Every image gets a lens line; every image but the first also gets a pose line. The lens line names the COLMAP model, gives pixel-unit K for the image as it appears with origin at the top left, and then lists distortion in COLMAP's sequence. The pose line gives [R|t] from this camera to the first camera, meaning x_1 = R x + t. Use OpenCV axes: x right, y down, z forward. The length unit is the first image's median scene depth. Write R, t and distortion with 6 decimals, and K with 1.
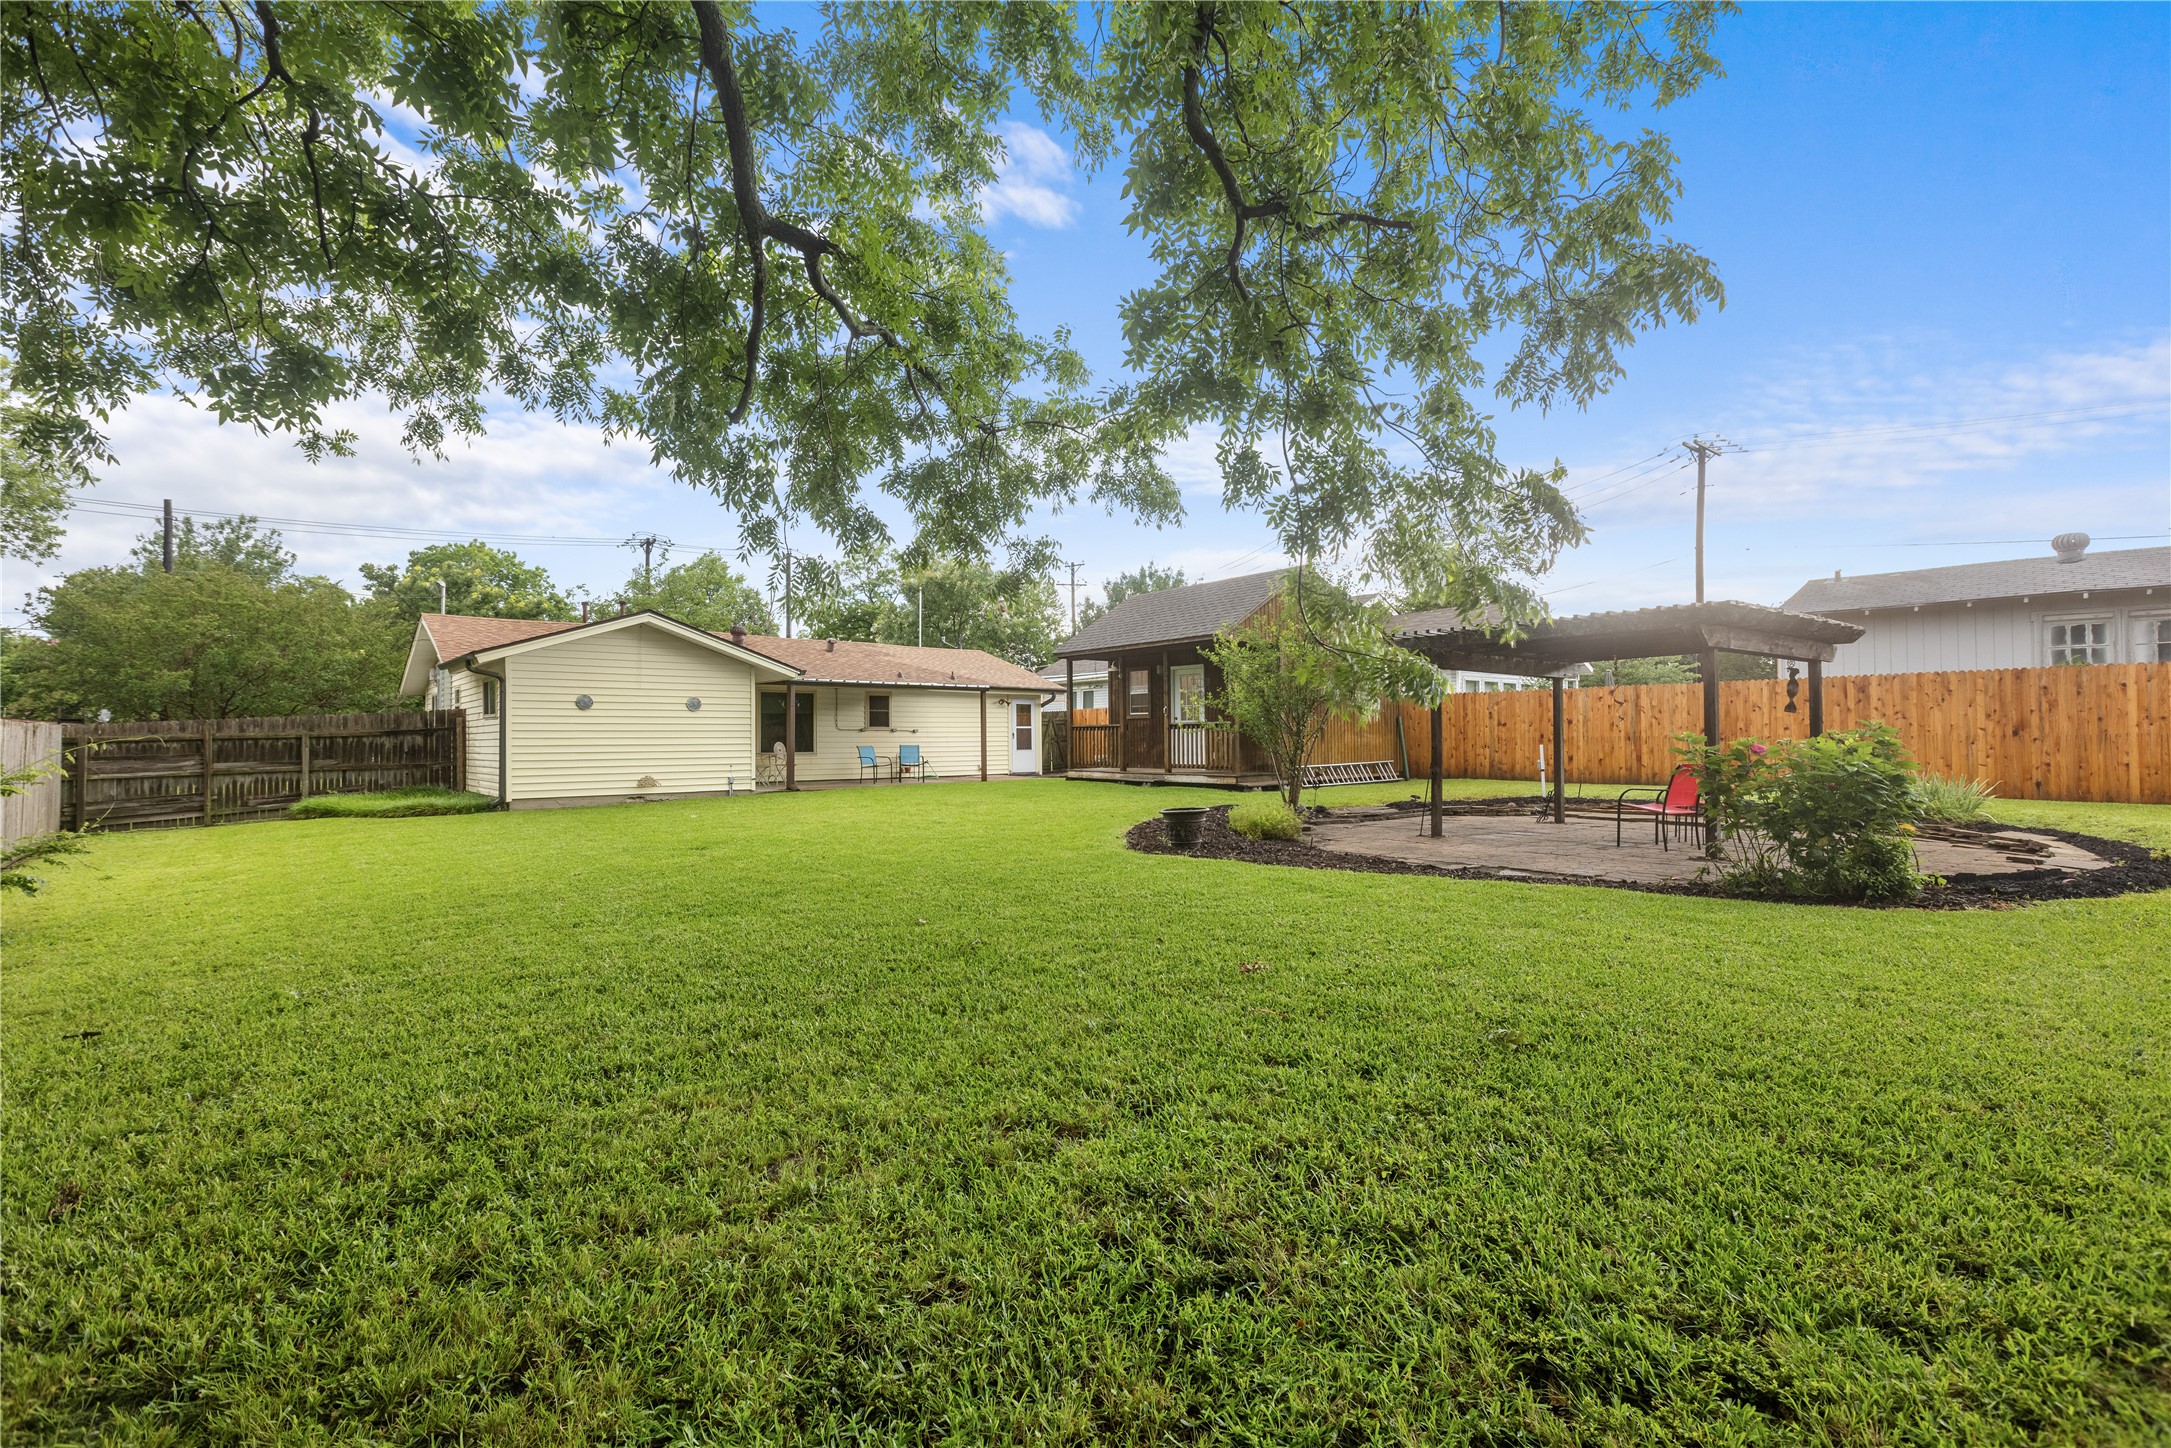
lens RADIAL K [[988.7, 0, 1085.5], [0, 988.7, 724.0], [0, 0, 1]] dist [0.000250, 0.000462]
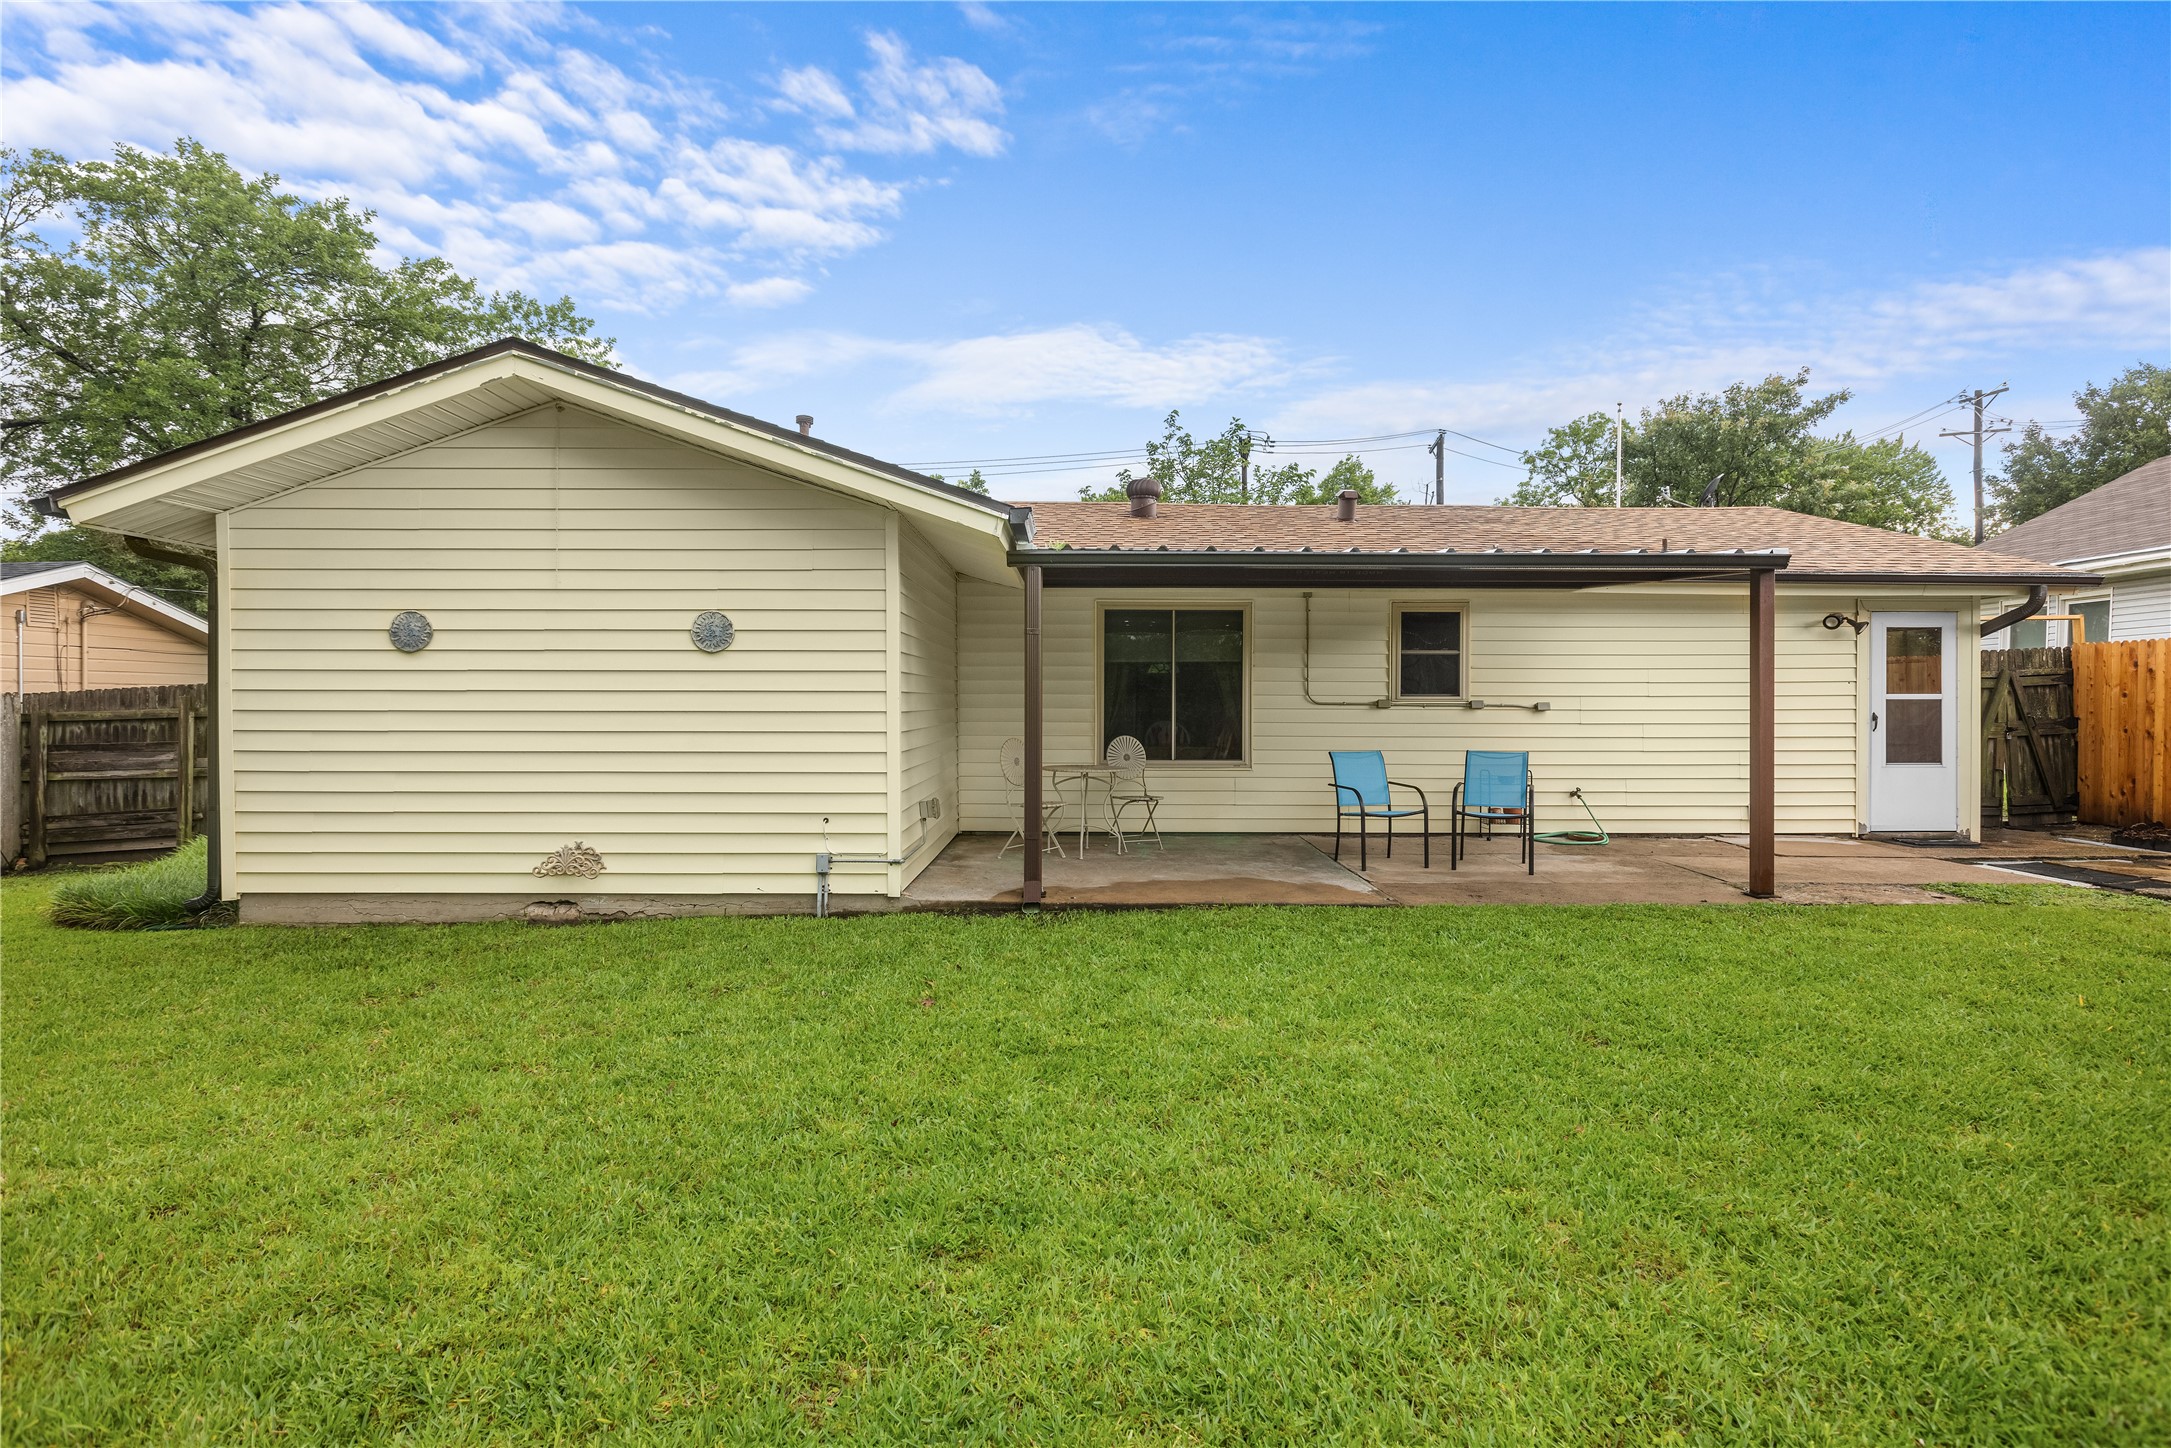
lens RADIAL K [[1010.9, 0, 1085.5], [0, 1010.9, 724.0], [0, 0, 1]] dist [-0.001110, 0.000039]
pose [[0.760867, 0.021705, -0.648544, -0.063402], [0.003058, 0.999309, 0.037031, -0.001071], [0.648900, -0.030159, 0.760275, 0.659033]]
